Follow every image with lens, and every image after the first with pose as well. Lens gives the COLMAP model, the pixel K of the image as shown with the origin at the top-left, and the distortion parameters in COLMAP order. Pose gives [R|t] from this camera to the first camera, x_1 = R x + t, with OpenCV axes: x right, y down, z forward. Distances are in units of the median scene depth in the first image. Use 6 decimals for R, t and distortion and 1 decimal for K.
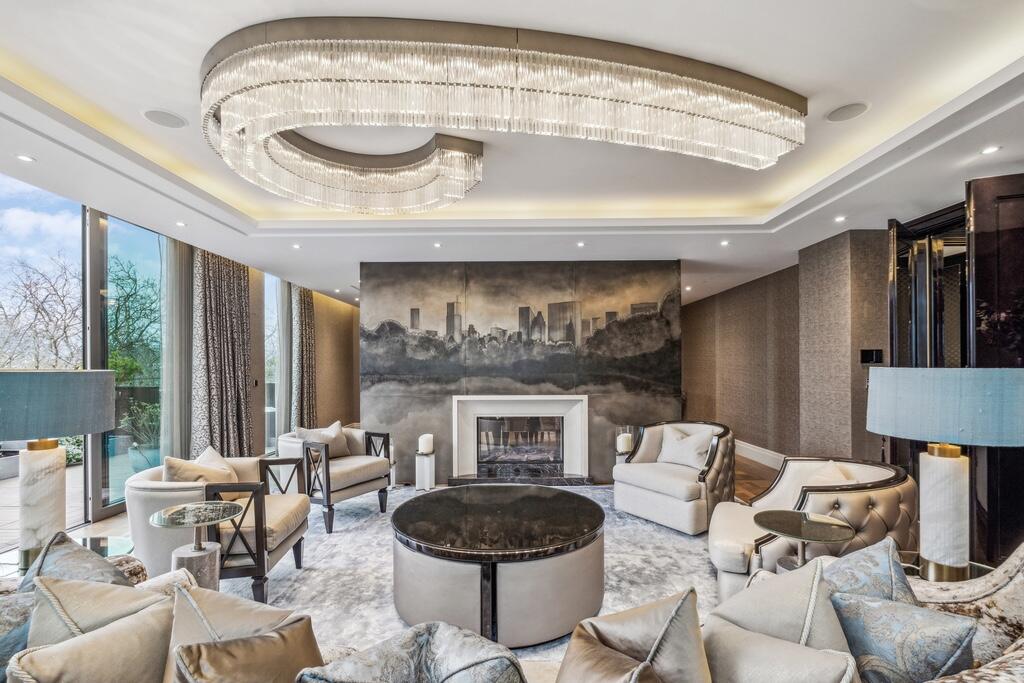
lens RADIAL K [[453.1, 0, 534.3], [0, 453.1, 364.7], [0, 0, 1]] dist [-0.000142, 0.000156]
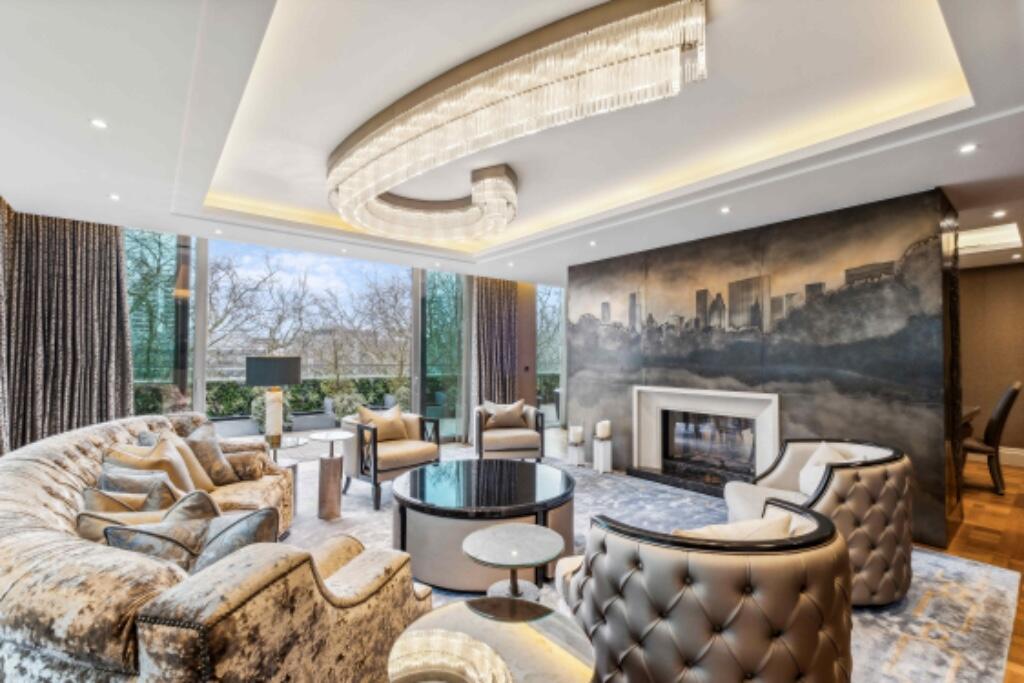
lens RADIAL K [[453.1, 0, 514.5], [0, 453.1, 345.0], [0, 0, 1]] dist [-0.000142, 0.000156]
pose [[0.637887, -0.013429, -0.770013, 0.426367], [-0.004379, 0.999769, -0.021063, 0.000774], [0.770118, 0.016808, 0.637680, 0.153898]]
